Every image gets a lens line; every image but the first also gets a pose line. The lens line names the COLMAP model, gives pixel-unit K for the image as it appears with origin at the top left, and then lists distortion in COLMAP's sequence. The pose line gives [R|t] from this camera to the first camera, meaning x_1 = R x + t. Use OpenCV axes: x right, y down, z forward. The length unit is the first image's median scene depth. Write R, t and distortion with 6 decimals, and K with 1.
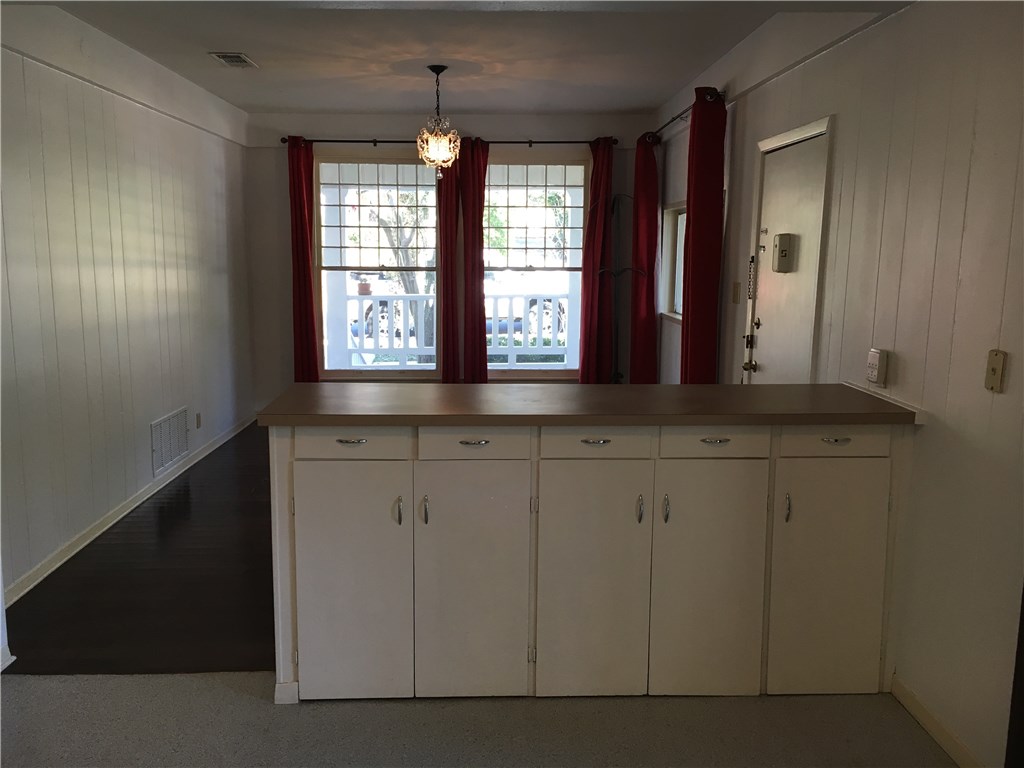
lens RADIAL K [[867.0, 0, 510.9], [0, 867.0, 380.3], [0, 0, 1]] dist [0.053302, -0.014996]
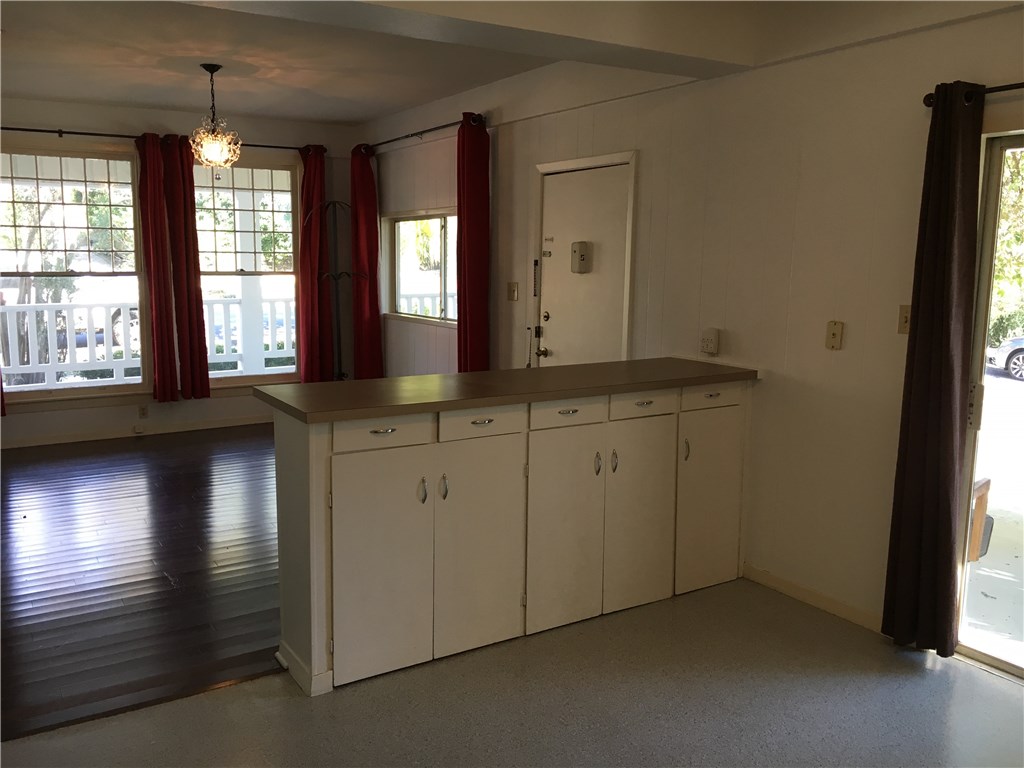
lens RADIAL K [[867.0, 0, 514.5], [0, 867.0, 380.8], [0, 0, 1]] dist [0.053302, -0.014996]
pose [[0.866330, -0.072344, 0.494205, -0.300305], [0.074745, 0.997091, 0.014931, 0.001784], [-0.493848, 0.024004, 0.869217, -0.009360]]
